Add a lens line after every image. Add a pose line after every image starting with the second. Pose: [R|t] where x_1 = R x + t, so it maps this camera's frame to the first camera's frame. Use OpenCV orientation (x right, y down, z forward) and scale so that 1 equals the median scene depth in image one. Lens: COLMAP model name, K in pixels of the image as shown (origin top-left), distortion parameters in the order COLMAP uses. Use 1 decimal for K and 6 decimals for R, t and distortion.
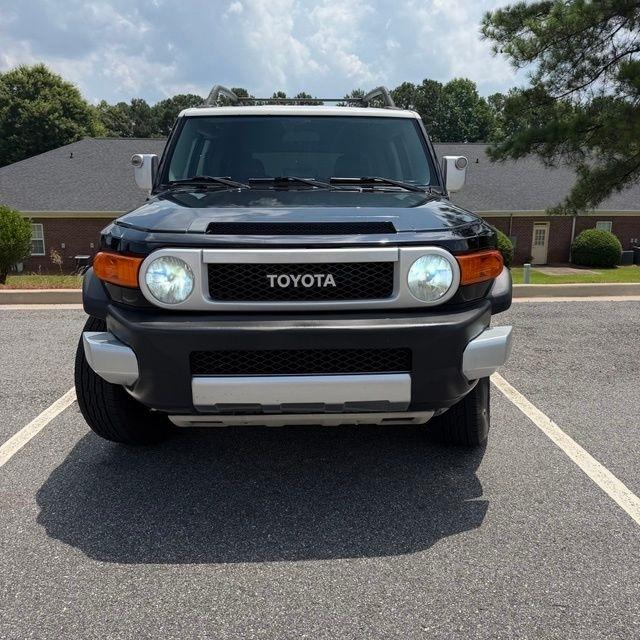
lens RADIAL K [[606.3, 0, 320.0], [0, 606.3, 320.0], [0, 0, 1]] dist [-0.006418, -0.020127]
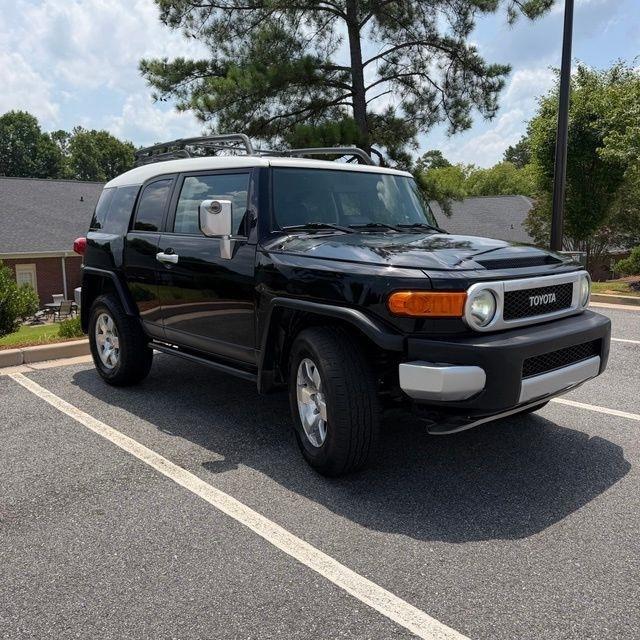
lens RADIAL K [[601.5, 0, 320.0], [0, 601.5, 320.0], [0, 0, 1]] dist [0.098617, -0.155509]
pose [[0.770958, -0.100919, 0.628839, -1.032107], [0.139668, 0.990122, -0.012334, -0.057185], [-0.621383, 0.097338, 0.777437, 0.189382]]
